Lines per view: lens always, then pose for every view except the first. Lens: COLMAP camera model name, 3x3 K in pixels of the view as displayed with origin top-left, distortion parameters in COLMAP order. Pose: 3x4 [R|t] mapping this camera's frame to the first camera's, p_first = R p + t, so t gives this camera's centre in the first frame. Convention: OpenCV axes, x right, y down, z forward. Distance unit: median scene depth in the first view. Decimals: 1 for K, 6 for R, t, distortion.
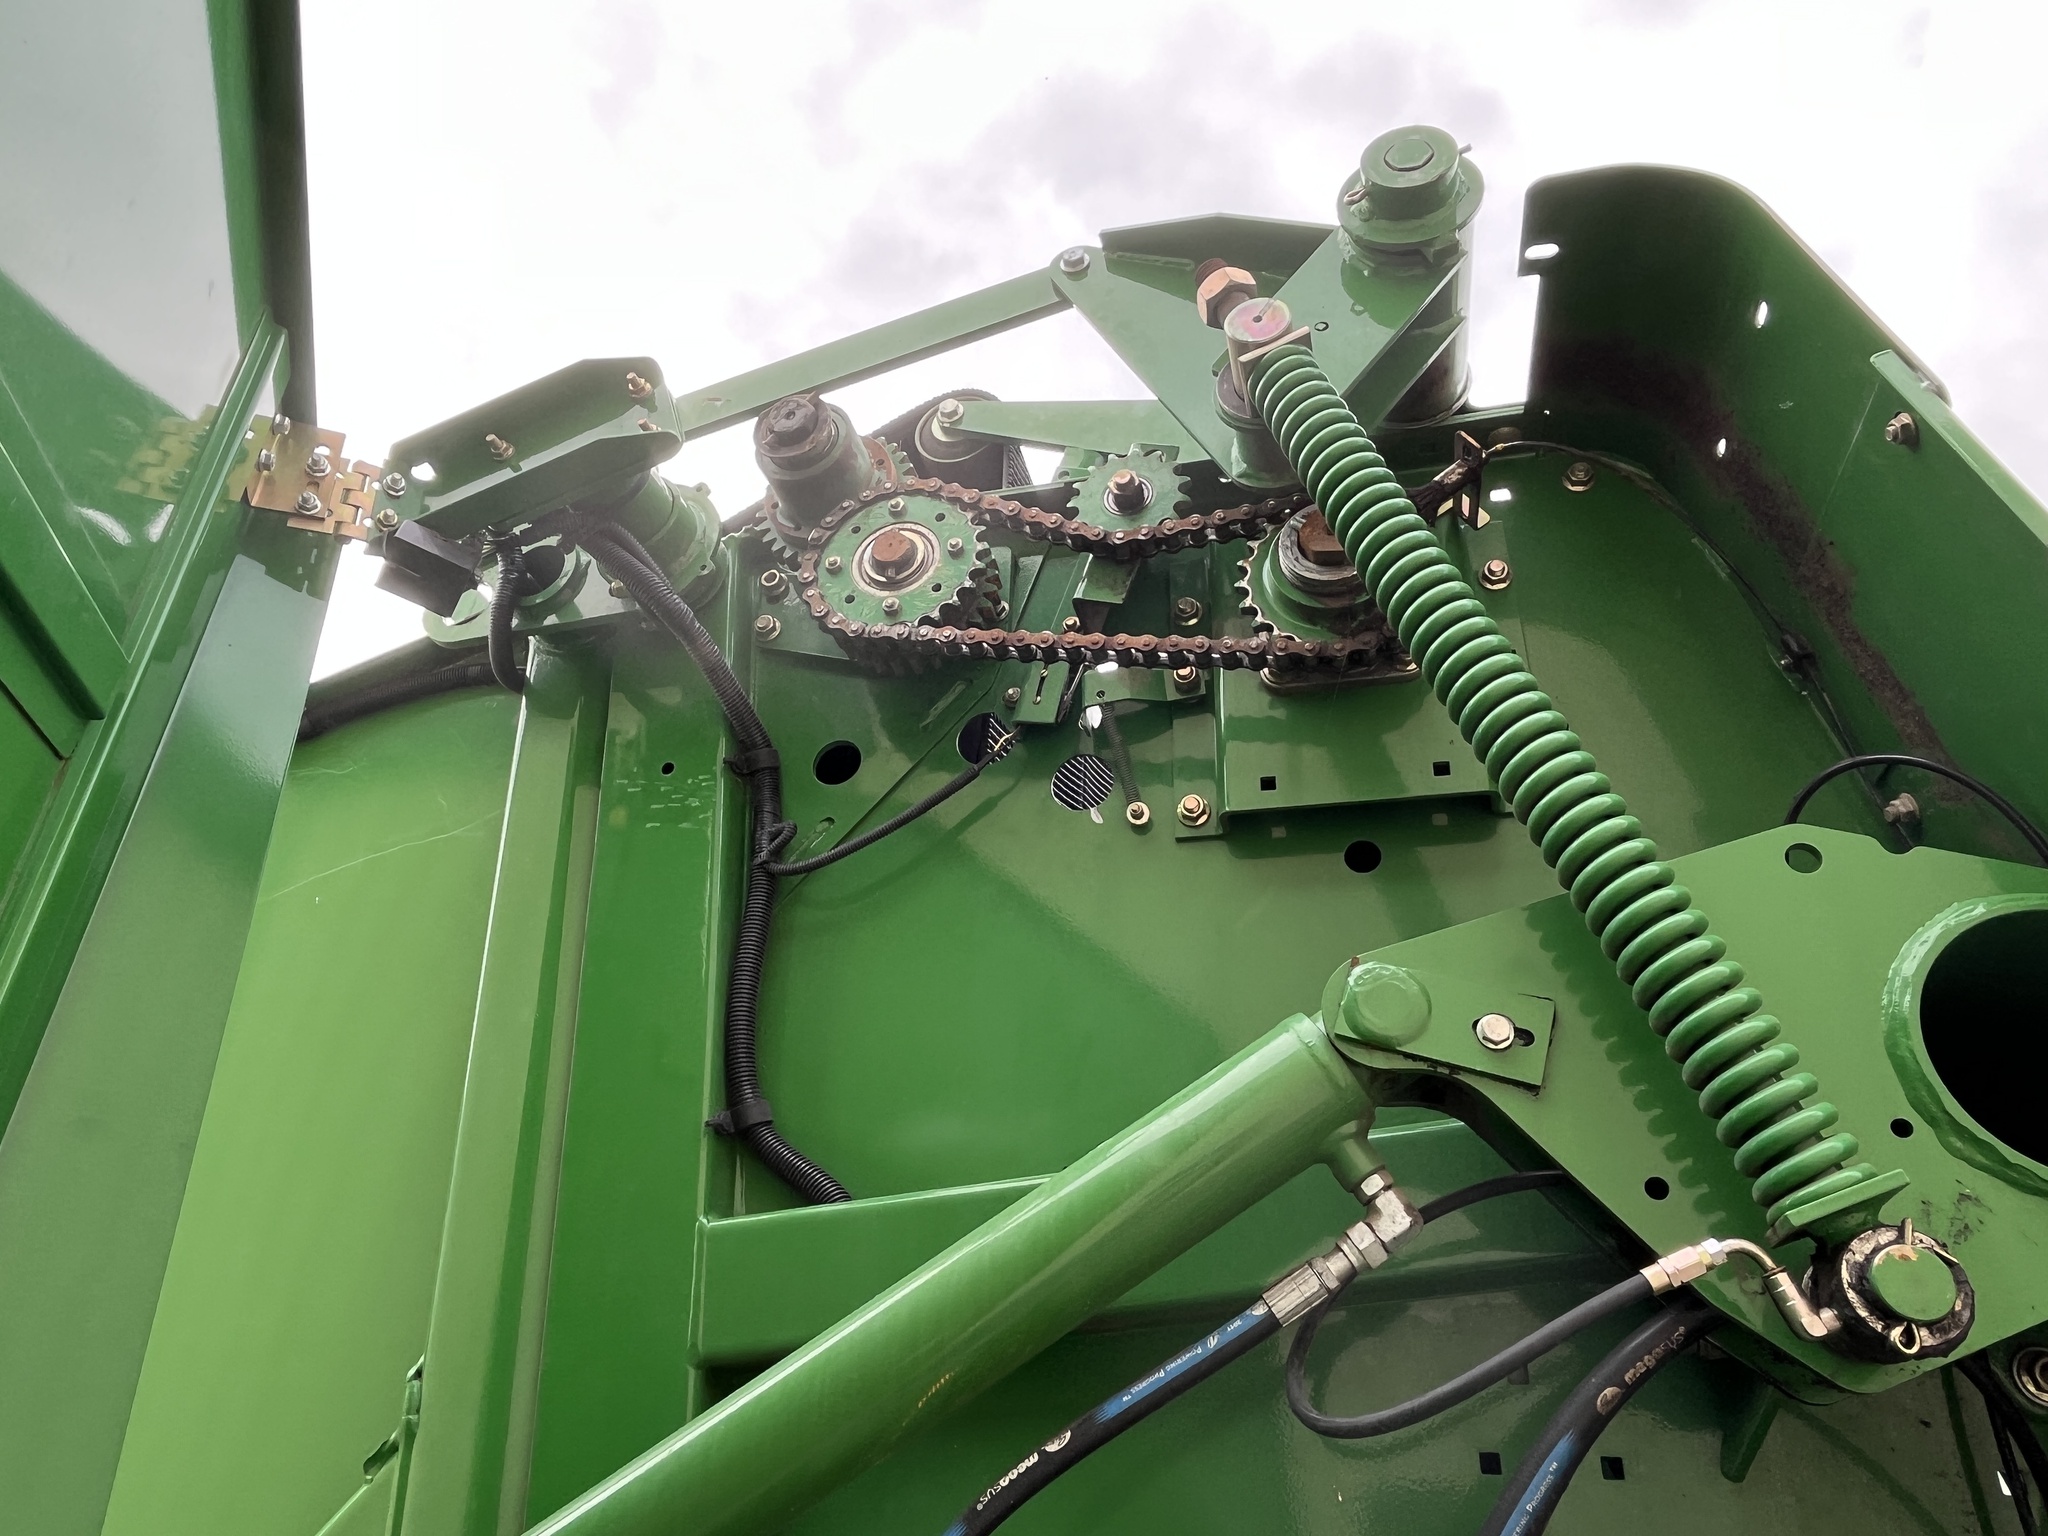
lens RADIAL K [[1279.6, 0, 1055.5], [0, 1279.6, 768.4], [0, 0, 1]] dist [-0.000258, -0.001662]
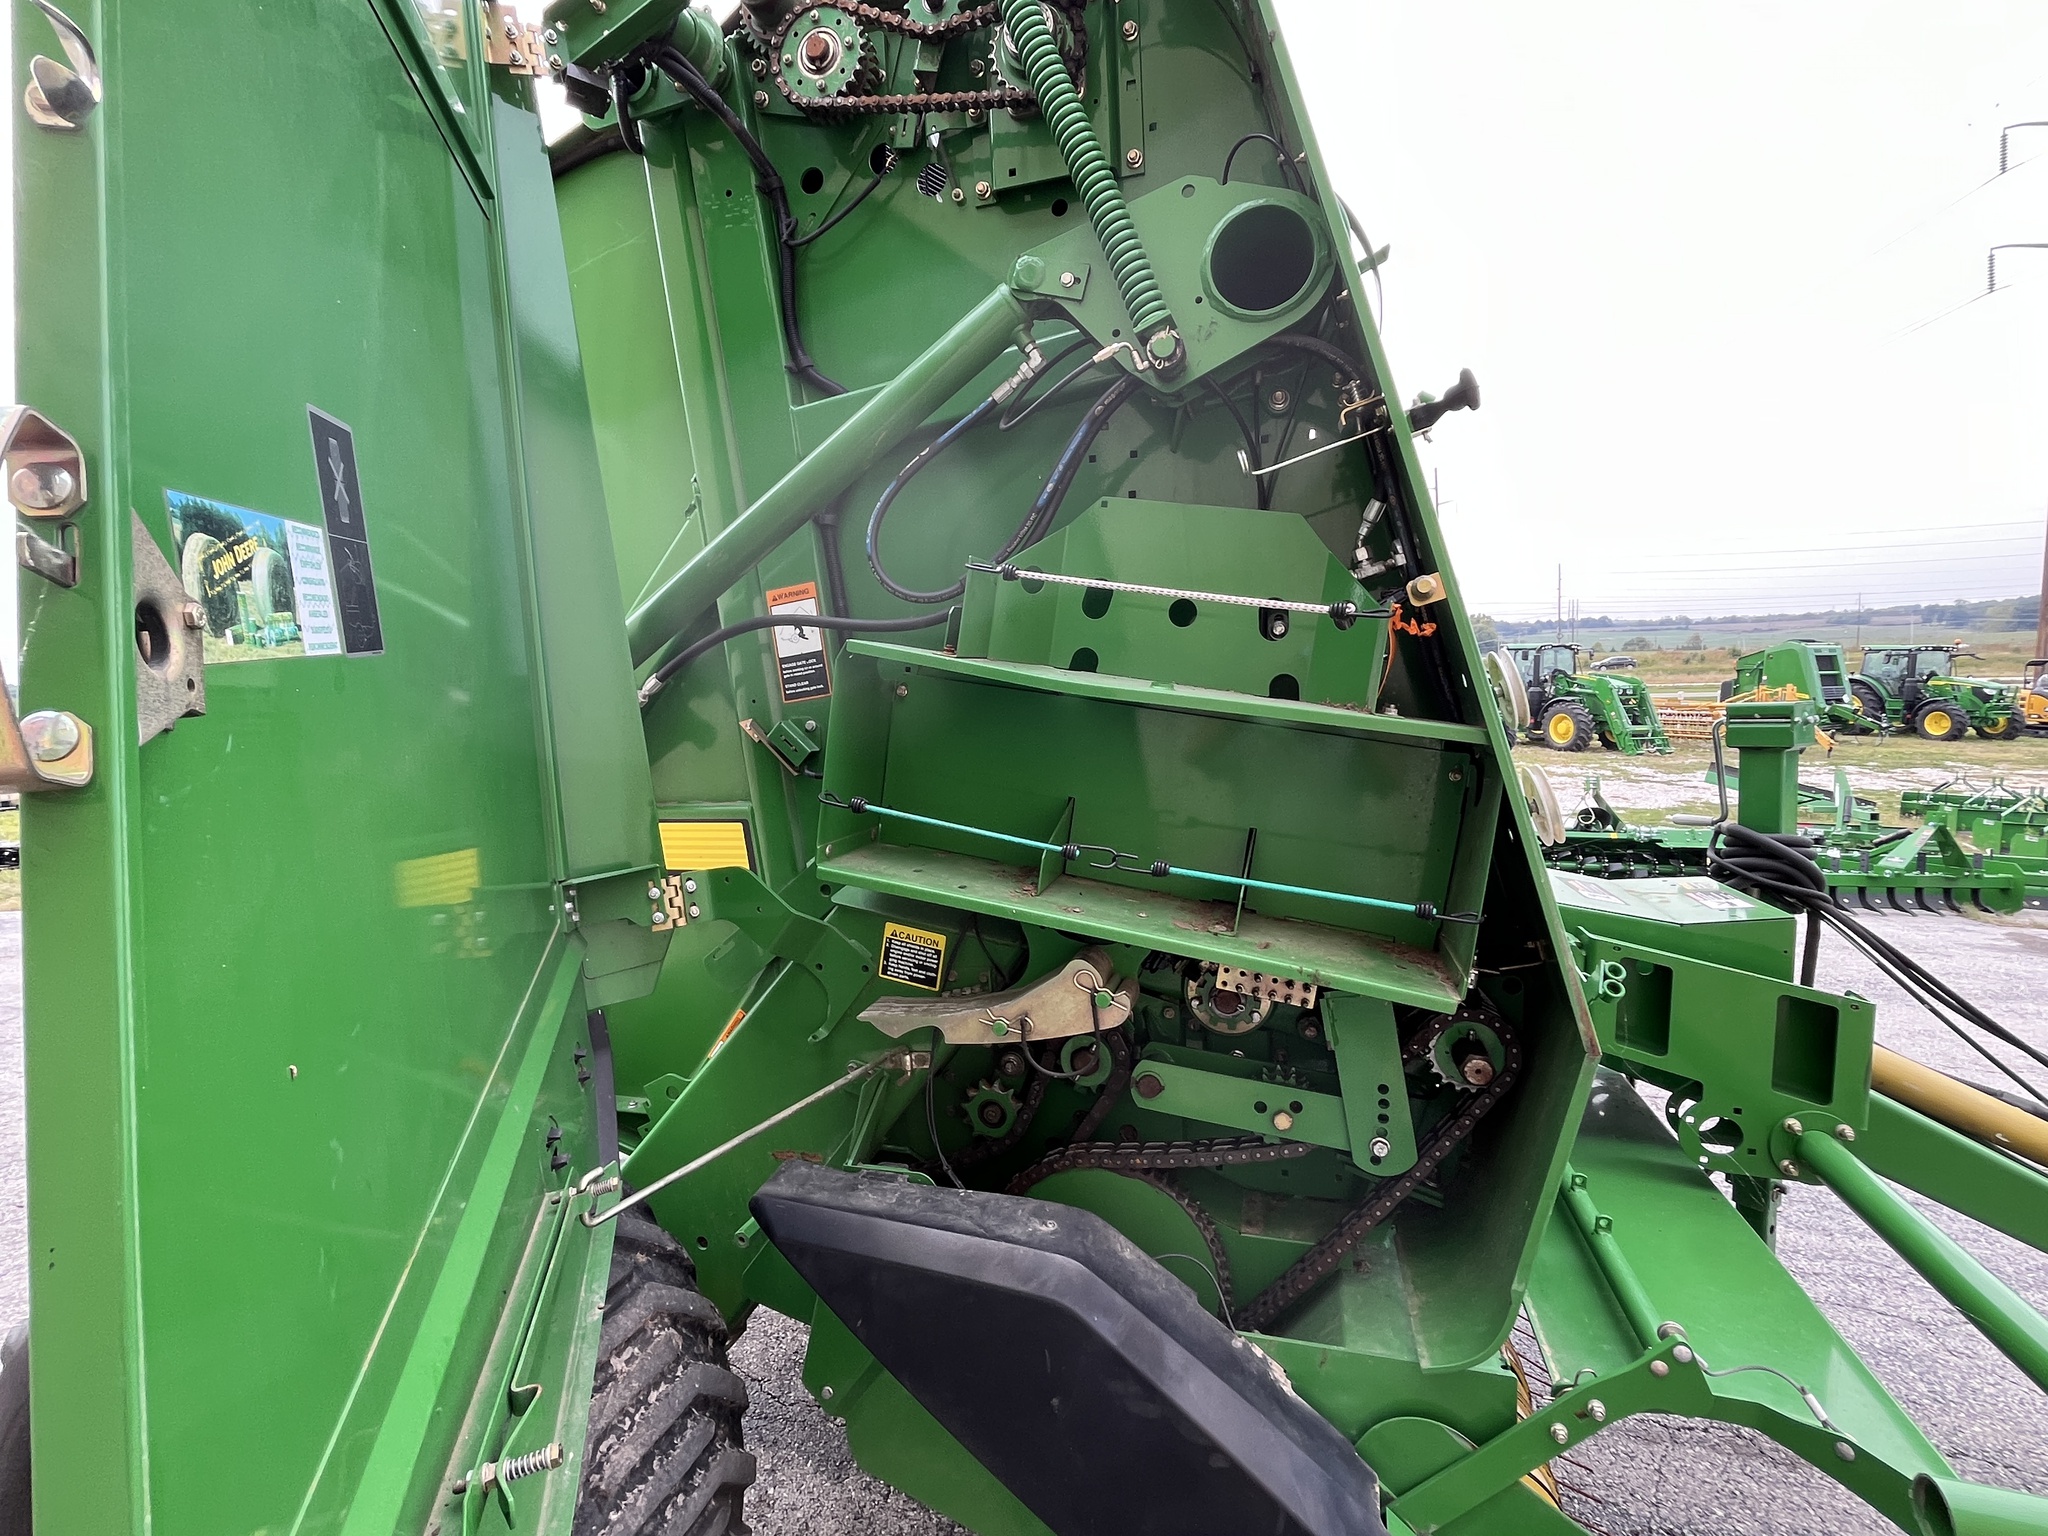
lens RADIAL K [[1010.6, 0, 1024.0], [0, 1010.6, 768.0], [0, 0, 1]] dist [0.001804, 0.000306]
pose [[0.995184, -0.065665, -0.072780, 0.219989], [0.094295, 0.844140, 0.527766, -0.033840], [0.026780, -0.532087, 0.846266, -0.834034]]
